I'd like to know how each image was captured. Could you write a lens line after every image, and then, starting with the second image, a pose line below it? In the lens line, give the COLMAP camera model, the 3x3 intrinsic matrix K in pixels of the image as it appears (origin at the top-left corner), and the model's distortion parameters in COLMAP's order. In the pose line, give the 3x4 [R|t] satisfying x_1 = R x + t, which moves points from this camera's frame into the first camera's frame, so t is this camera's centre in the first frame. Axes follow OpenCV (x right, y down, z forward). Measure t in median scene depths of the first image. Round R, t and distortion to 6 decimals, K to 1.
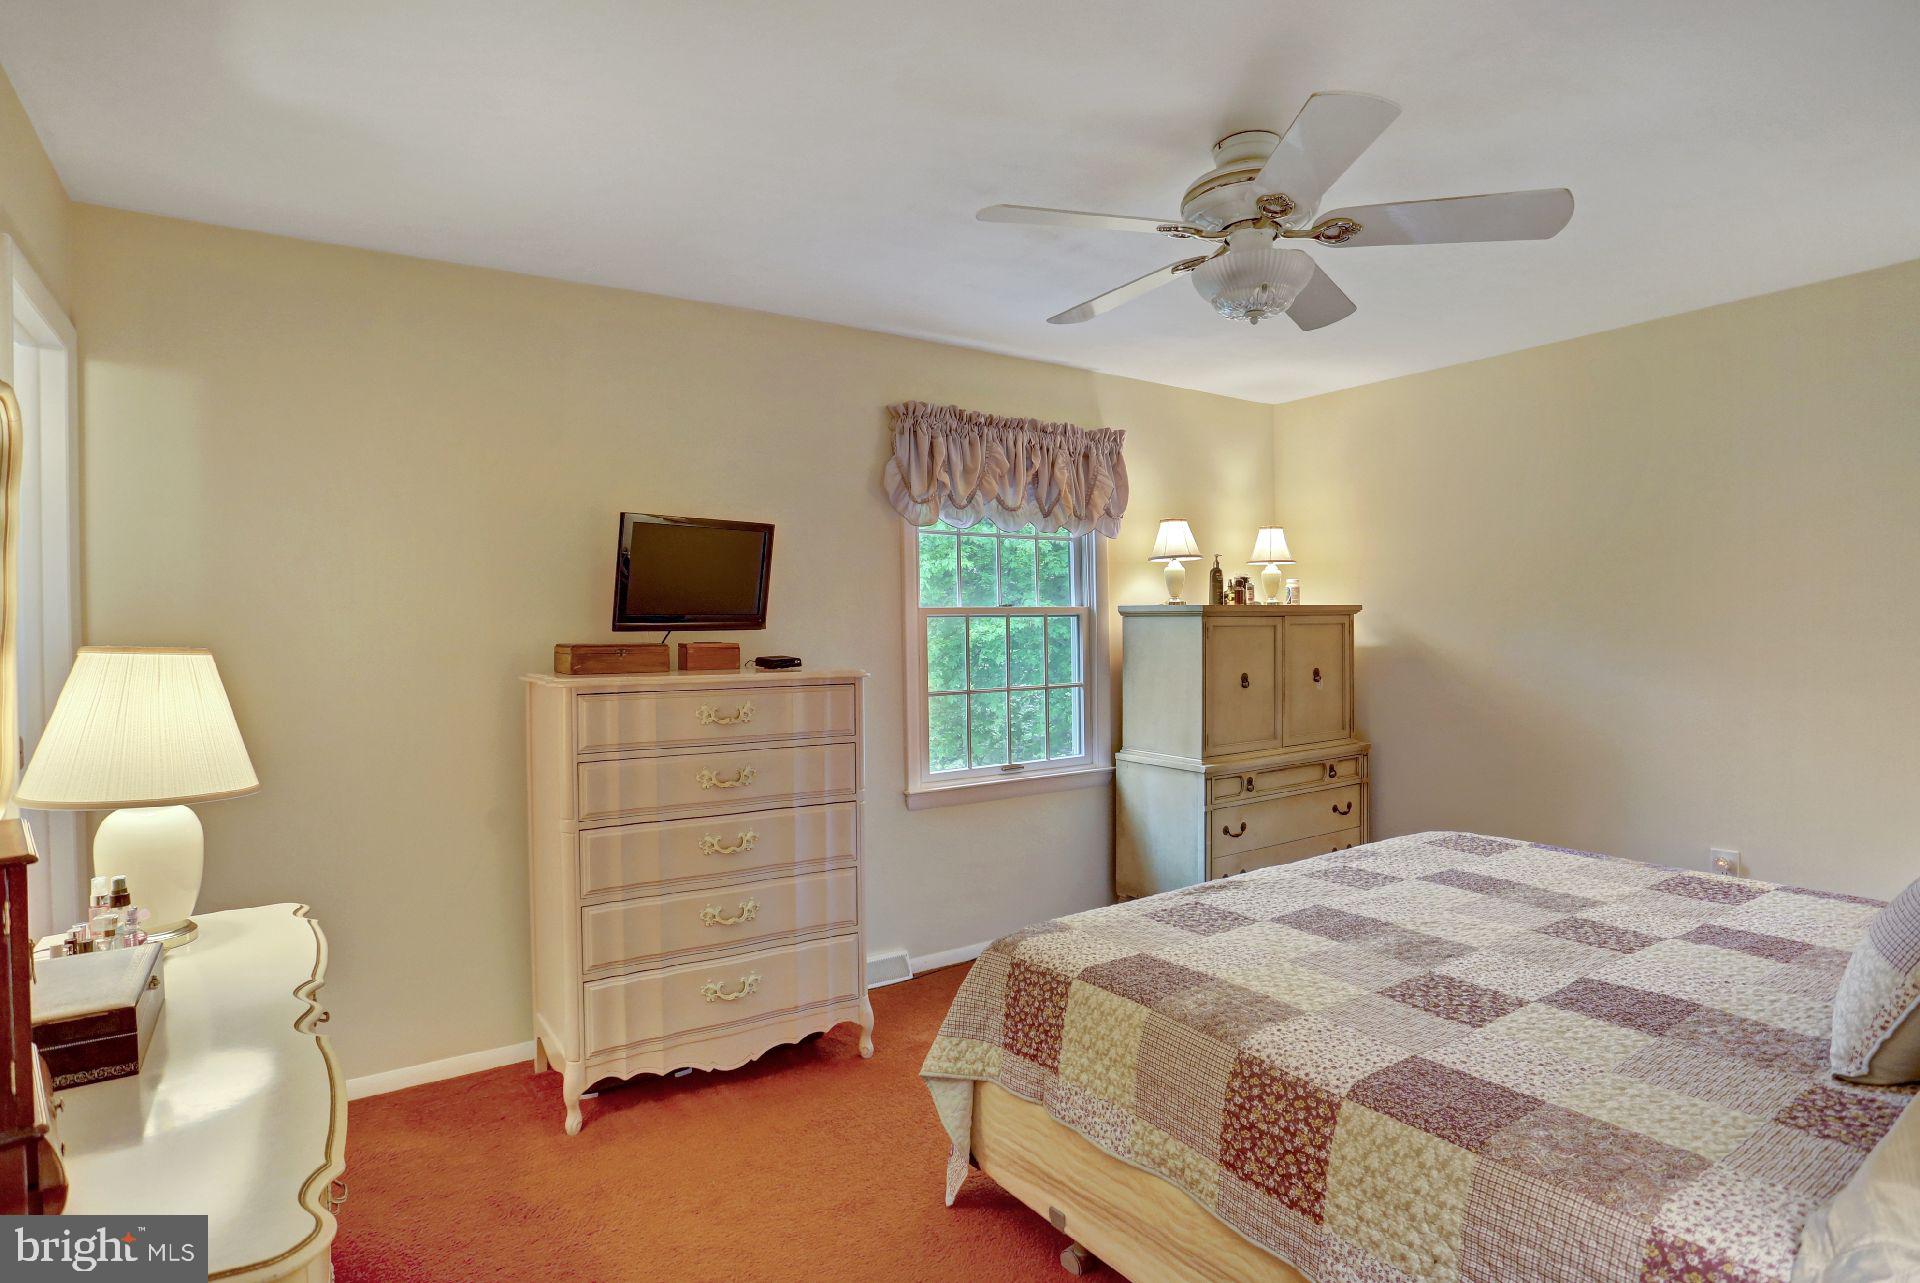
lens RADIAL K [[1010.9, 0, 954.0], [0, 1010.9, 650.4], [0, 0, 1]] dist [-0.062891, 0.033199]
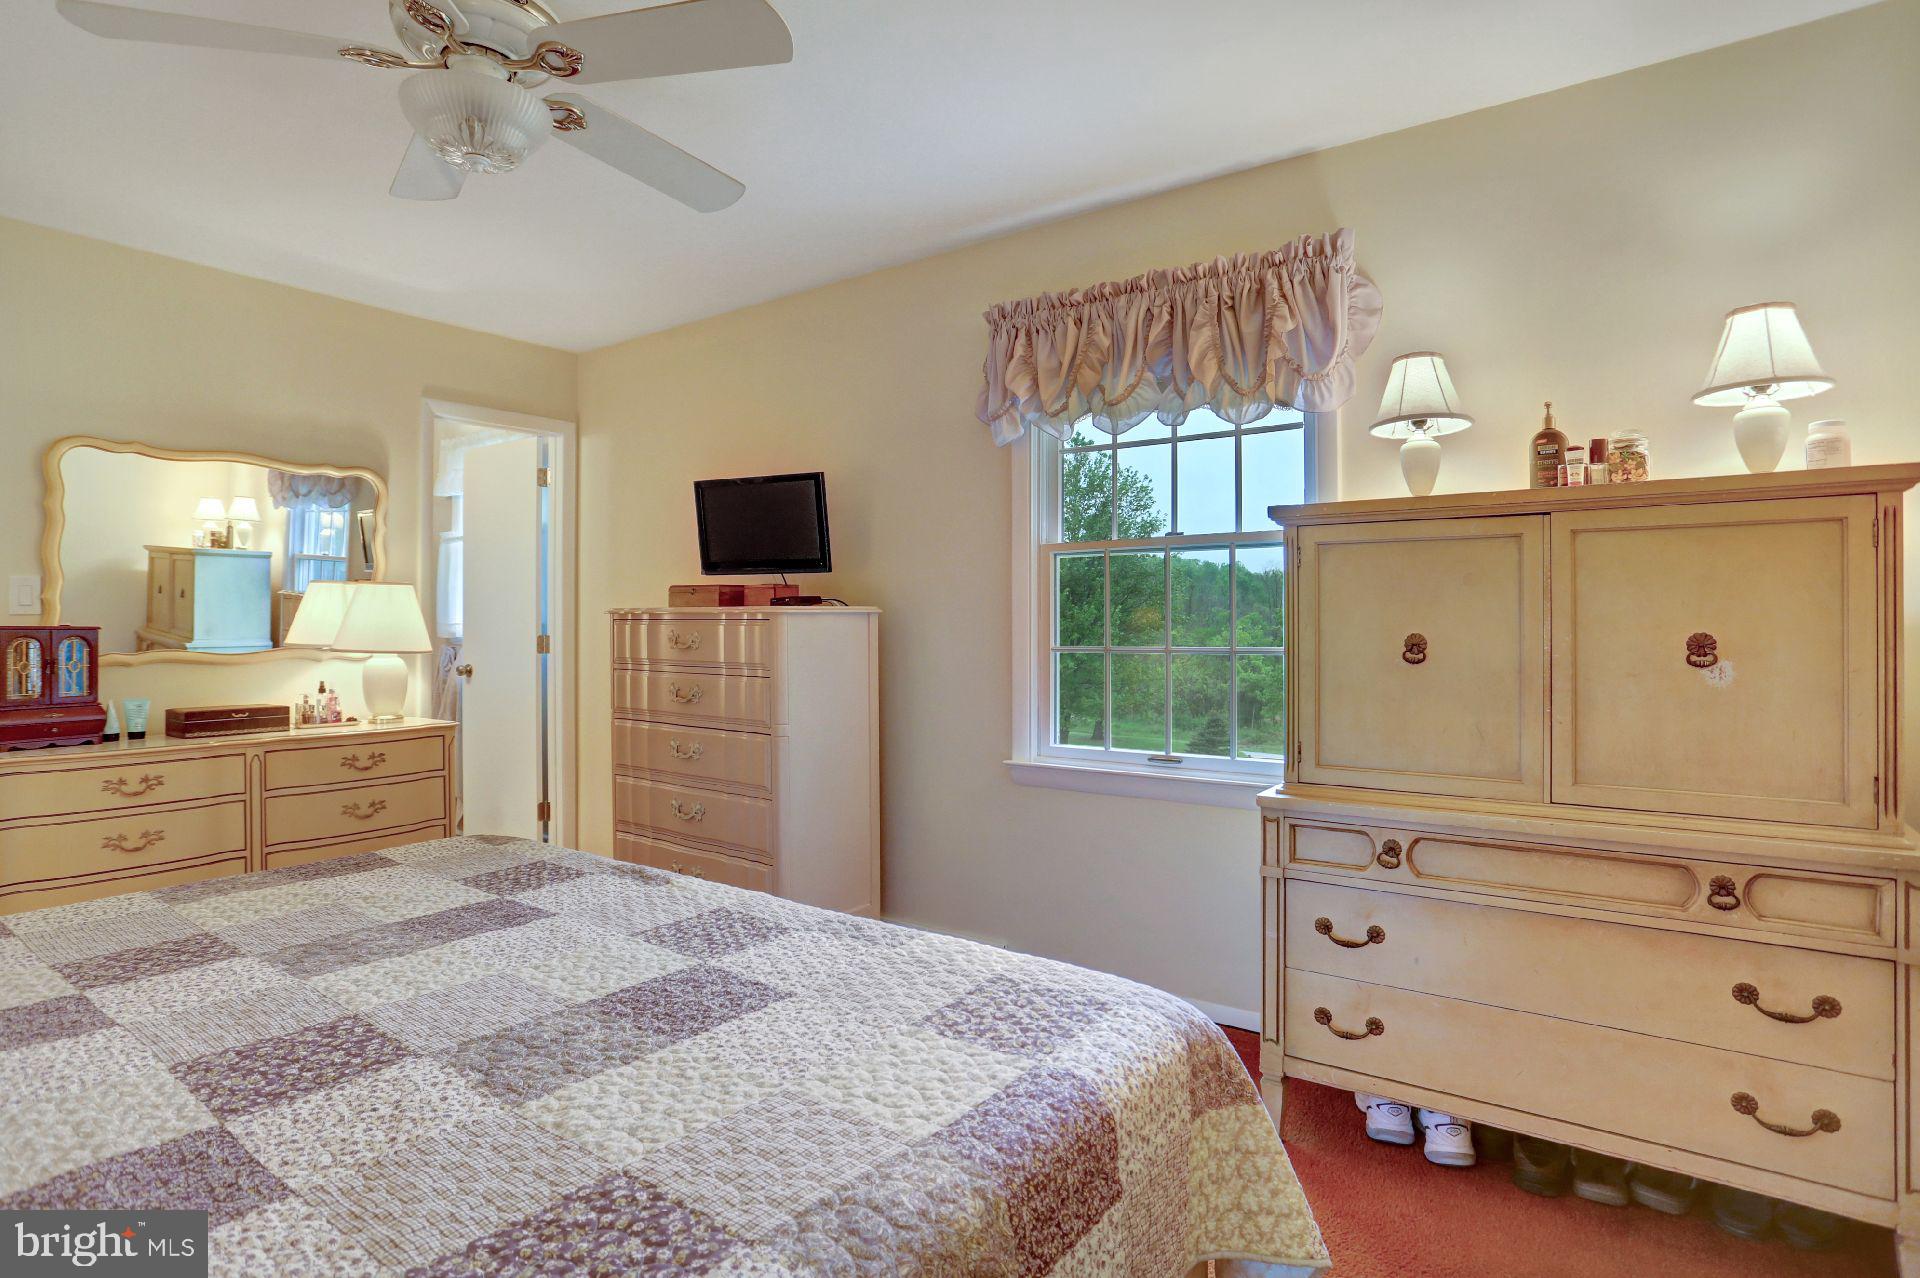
lens RADIAL K [[948.9, 0, 957.1], [0, 948.9, 646.7], [0, 0, 1]] dist [-0.017815, 0.000998]
pose [[0.373039, 0.029856, -0.927335, 0.653745], [-0.034486, 0.999238, 0.018298, 0.028702], [0.927175, 0.025155, 0.373784, 0.624253]]
